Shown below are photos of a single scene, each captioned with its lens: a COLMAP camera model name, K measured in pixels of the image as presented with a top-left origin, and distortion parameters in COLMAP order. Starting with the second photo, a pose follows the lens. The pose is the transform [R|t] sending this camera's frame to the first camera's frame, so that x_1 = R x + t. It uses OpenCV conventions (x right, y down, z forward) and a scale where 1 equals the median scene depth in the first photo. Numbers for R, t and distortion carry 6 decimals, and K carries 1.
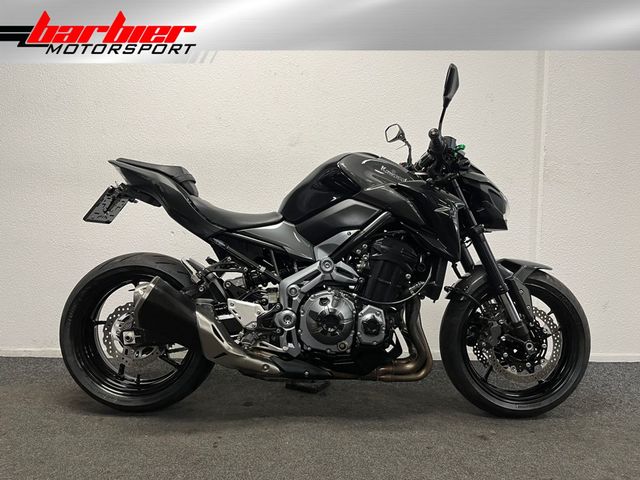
lens RADIAL K [[487.3, 0, 320.0], [0, 487.3, 240.0], [0, 0, 1]] dist [-0.001318, -0.001539]
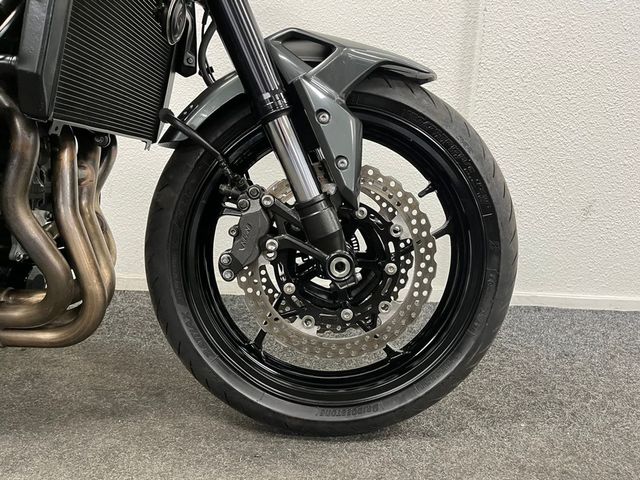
lens RADIAL K [[499.1, 0, 320.0], [0, 499.1, 240.0], [0, 0, 1]] dist [0.052129, -0.002104]
pose [[0.999556, 0.029280, -0.005581, 0.394313], [-0.028243, 0.990207, 0.136717, 0.137728], [0.009529, -0.136499, 0.990594, 0.587012]]
